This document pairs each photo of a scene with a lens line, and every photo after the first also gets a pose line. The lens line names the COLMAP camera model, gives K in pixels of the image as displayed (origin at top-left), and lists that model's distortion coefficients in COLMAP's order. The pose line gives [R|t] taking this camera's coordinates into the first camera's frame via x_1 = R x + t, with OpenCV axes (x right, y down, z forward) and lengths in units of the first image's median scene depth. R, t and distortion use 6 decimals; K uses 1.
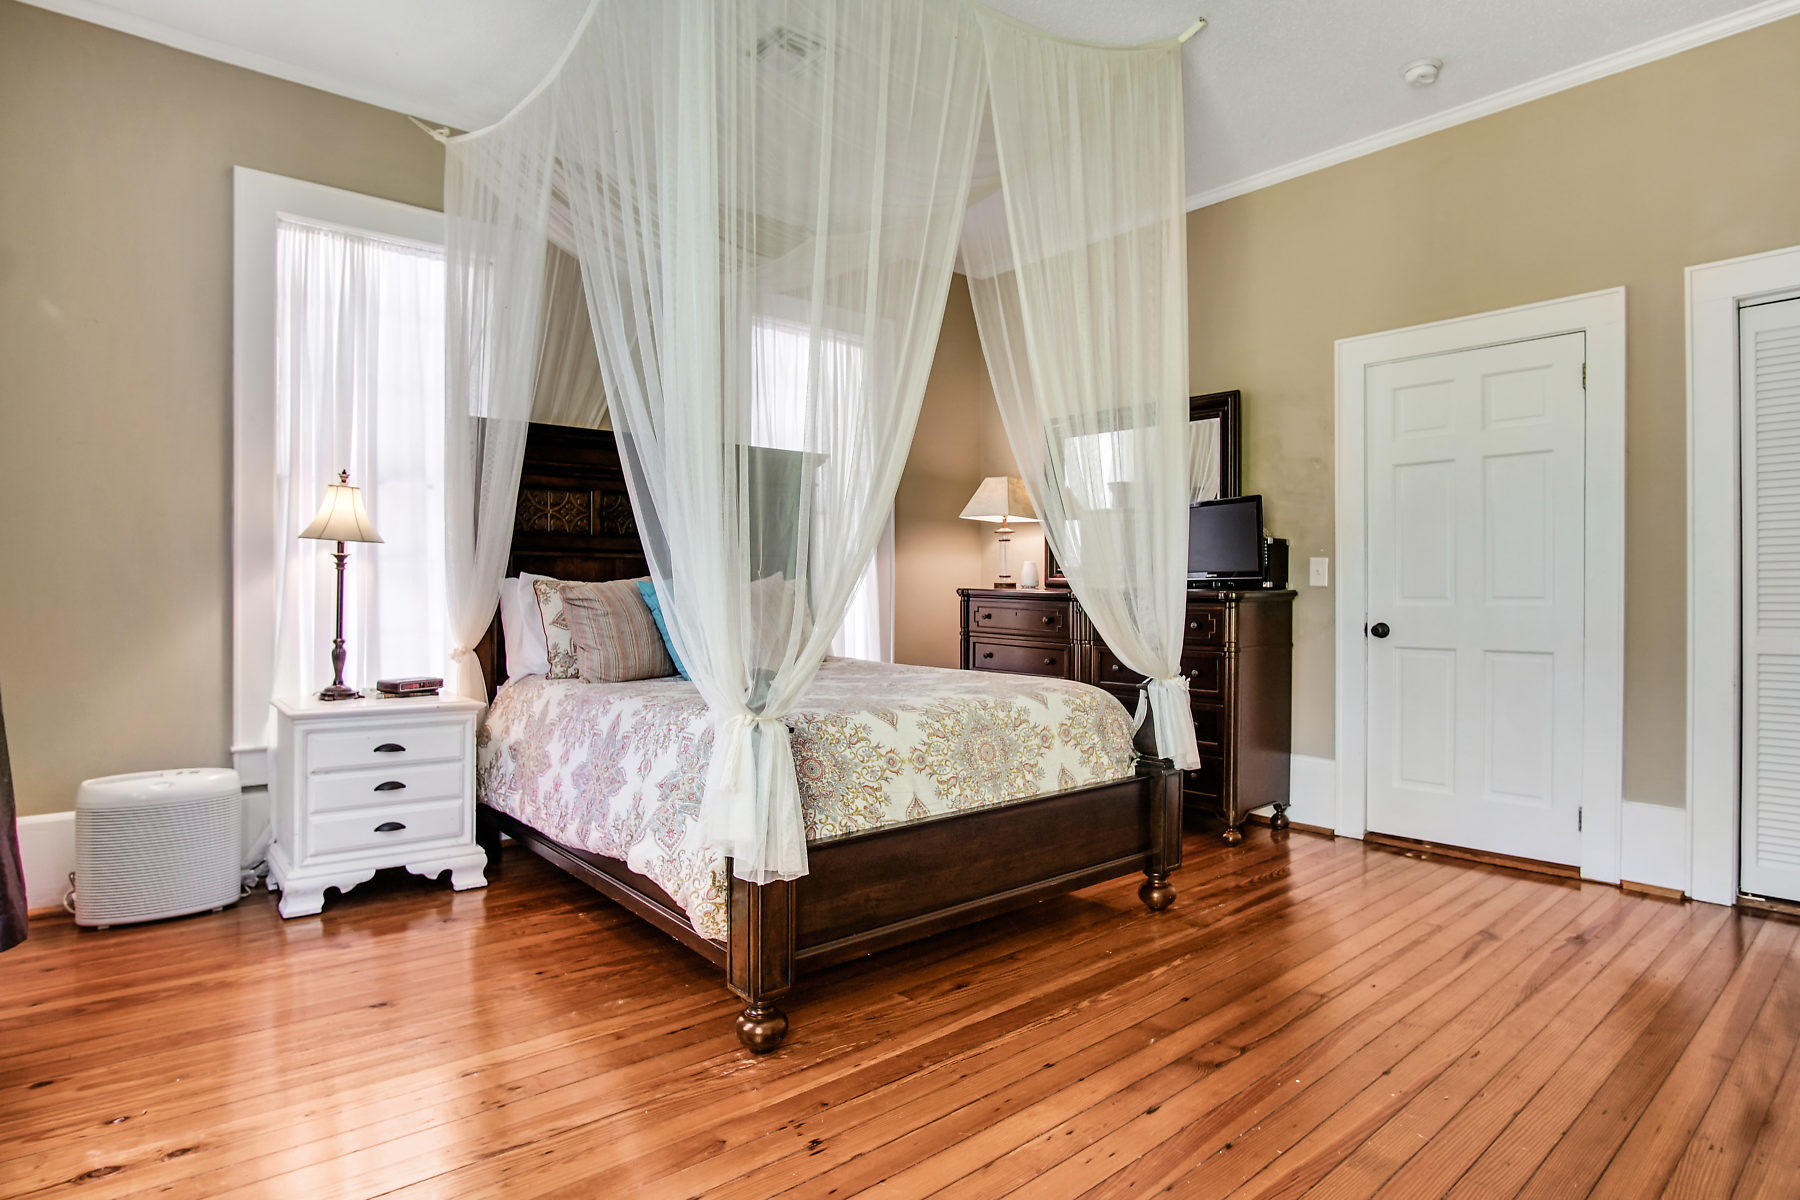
lens RADIAL K [[985.6, 0, 900.0], [0, 985.6, 600.0], [0, 0, 1]] dist [-0.022953, 0.001173]
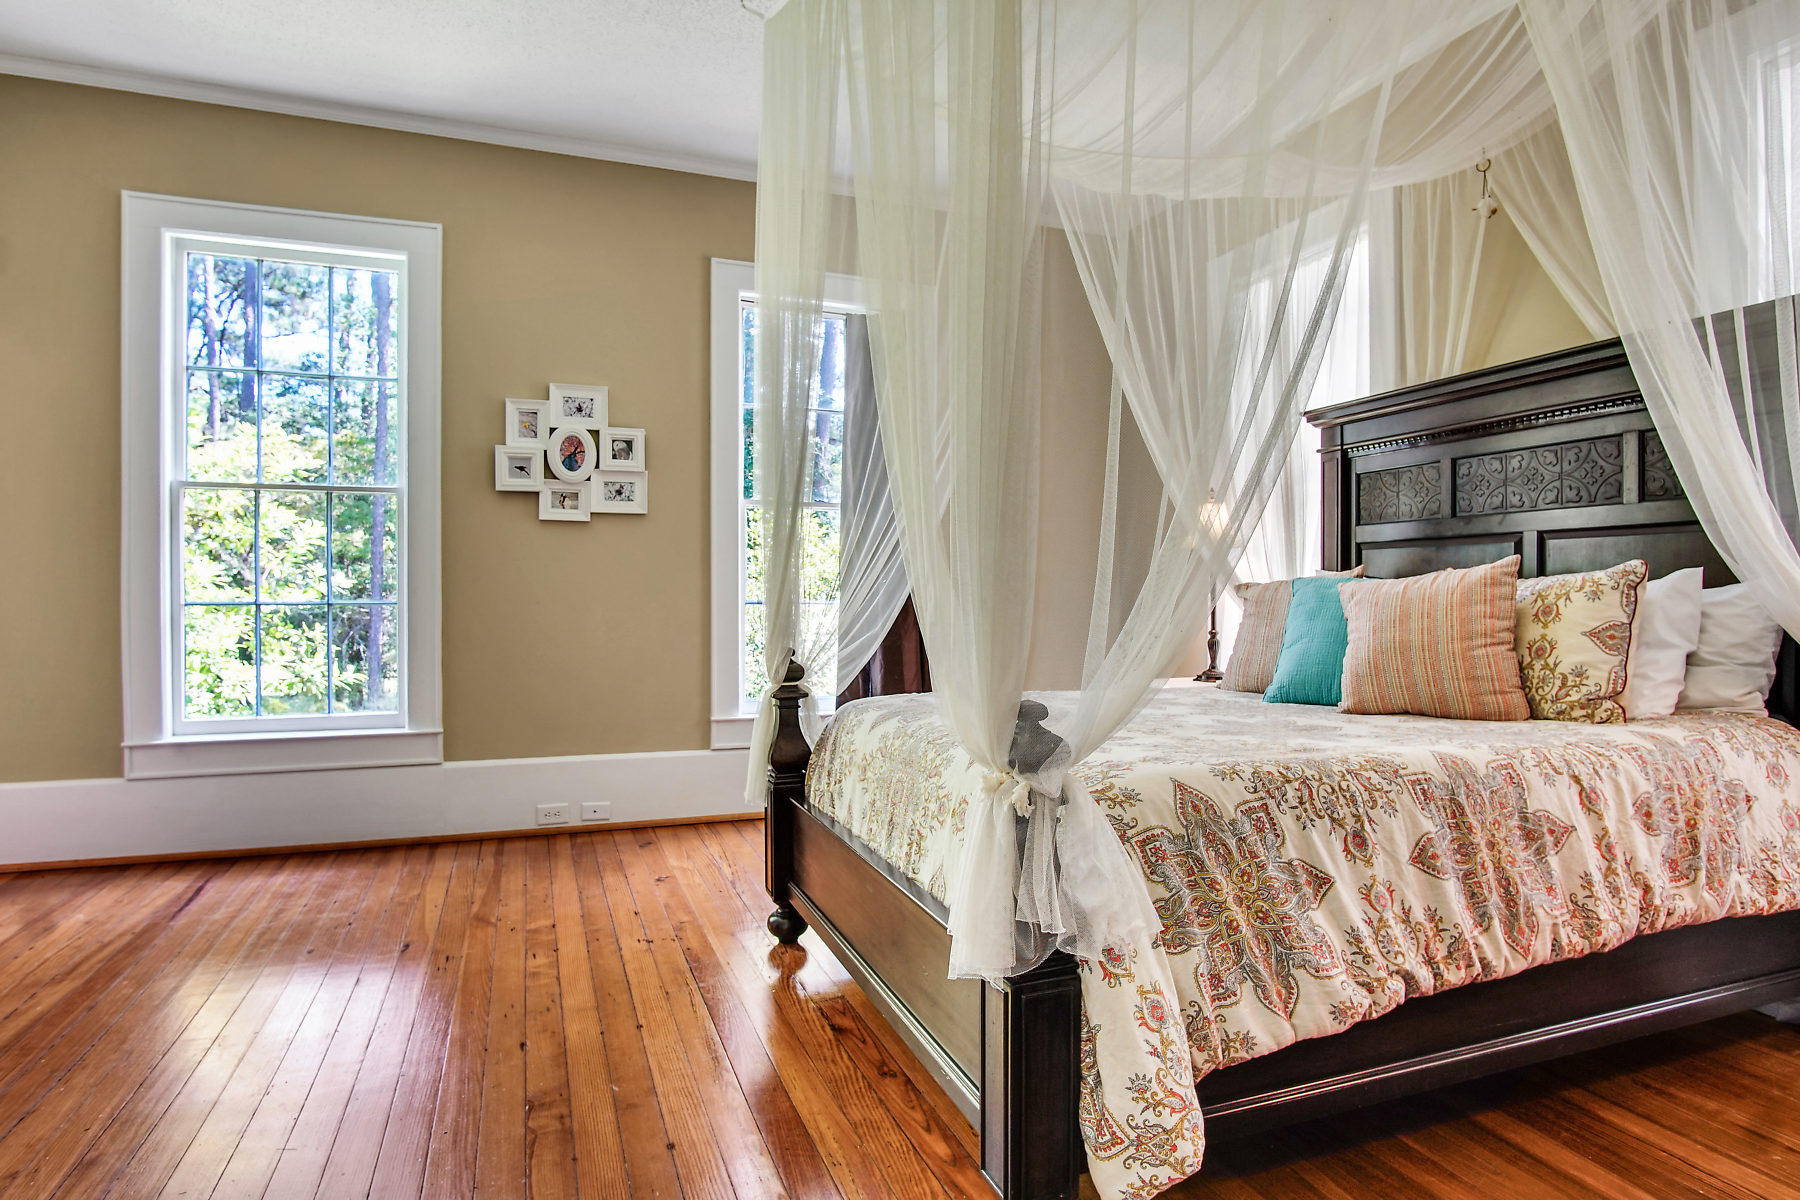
lens RADIAL K [[985.6, 0, 900.0], [0, 985.6, 600.0], [0, 0, 1]] dist [-0.022953, 0.001173]
pose [[-0.350776, 0.004526, -0.936448, 0.805243], [-0.012424, 0.999878, 0.009486, -0.005359], [0.936377, 0.014962, -0.350677, 1.246509]]
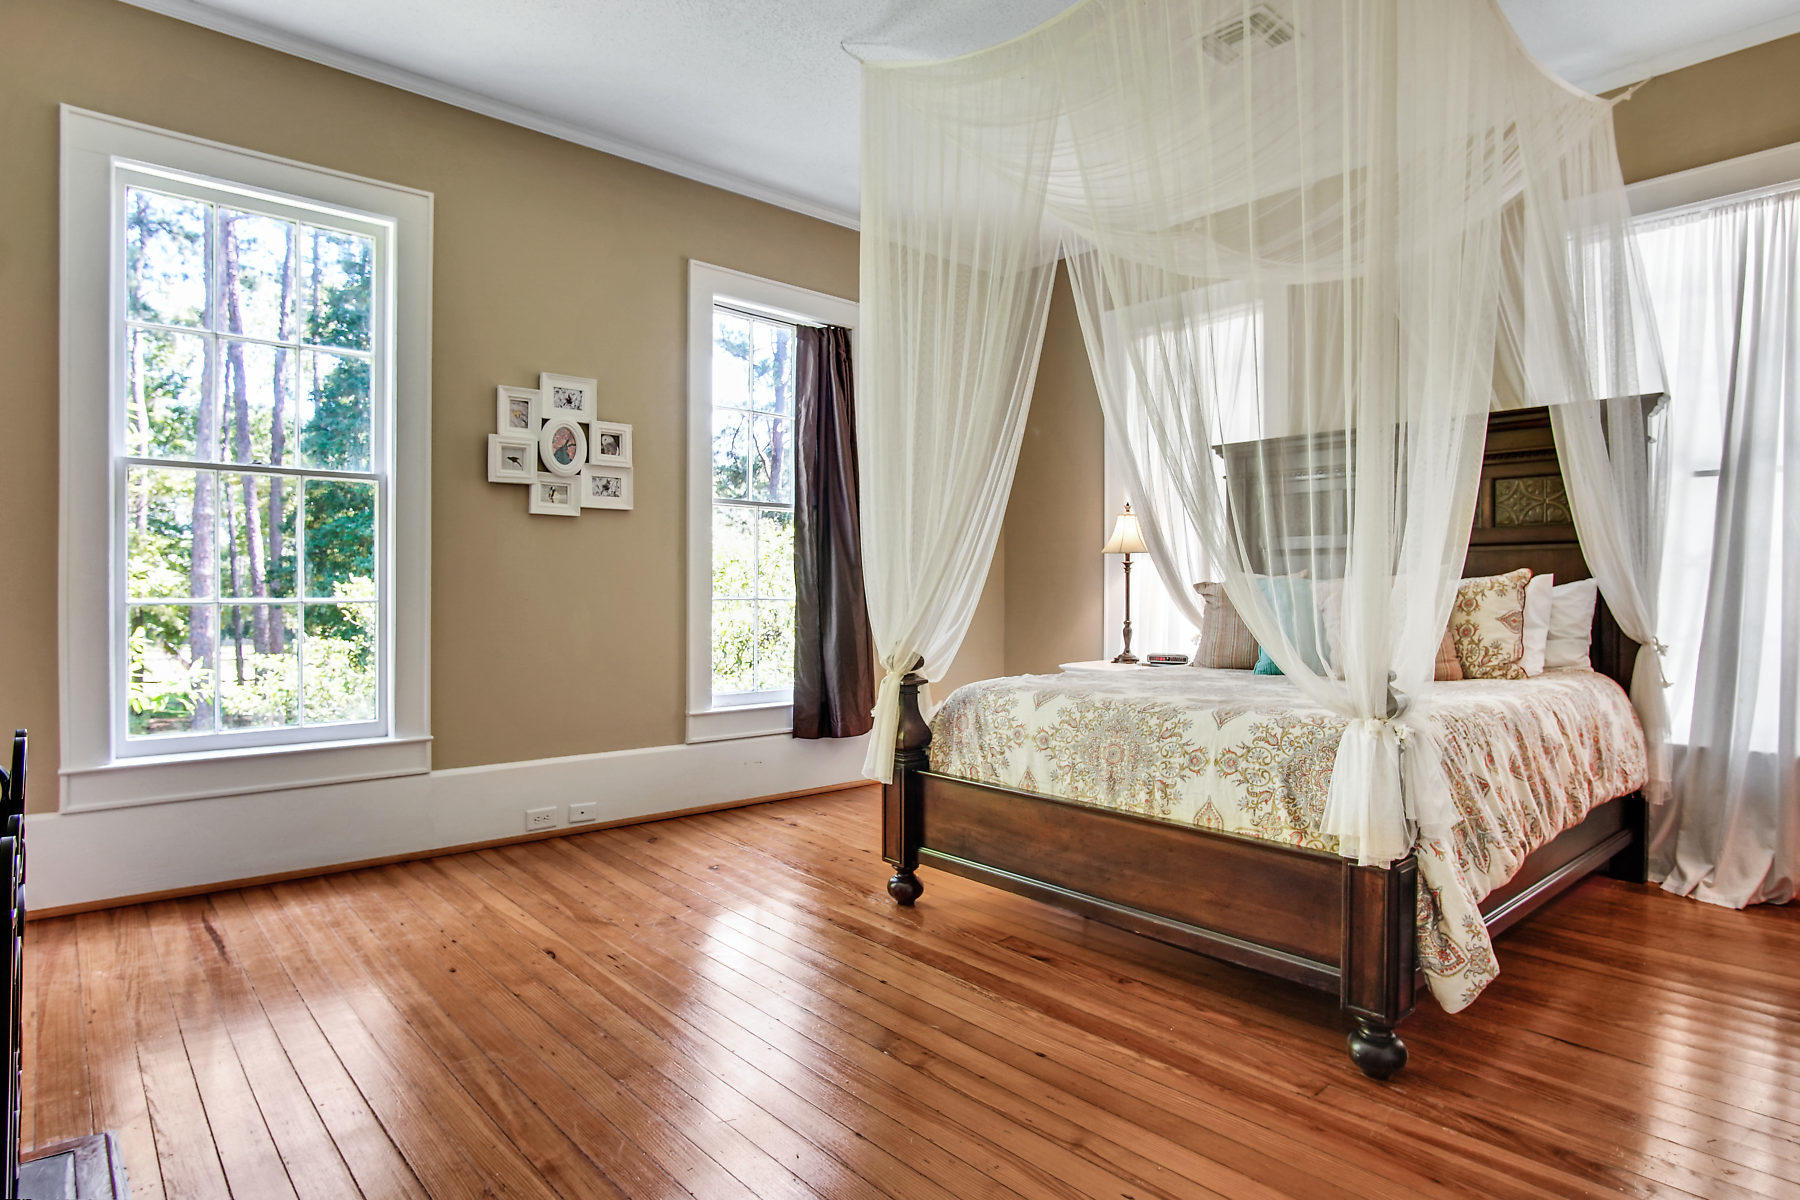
lens RADIAL K [[985.6, 0, 900.0], [0, 985.6, 600.0], [0, 0, 1]] dist [-0.022953, 0.001173]
pose [[0.007005, 0.010704, -0.999918, 1.025530], [-0.013402, 0.999854, 0.010610, -0.002663], [0.999886, 0.013326, 0.007148, 0.767264]]
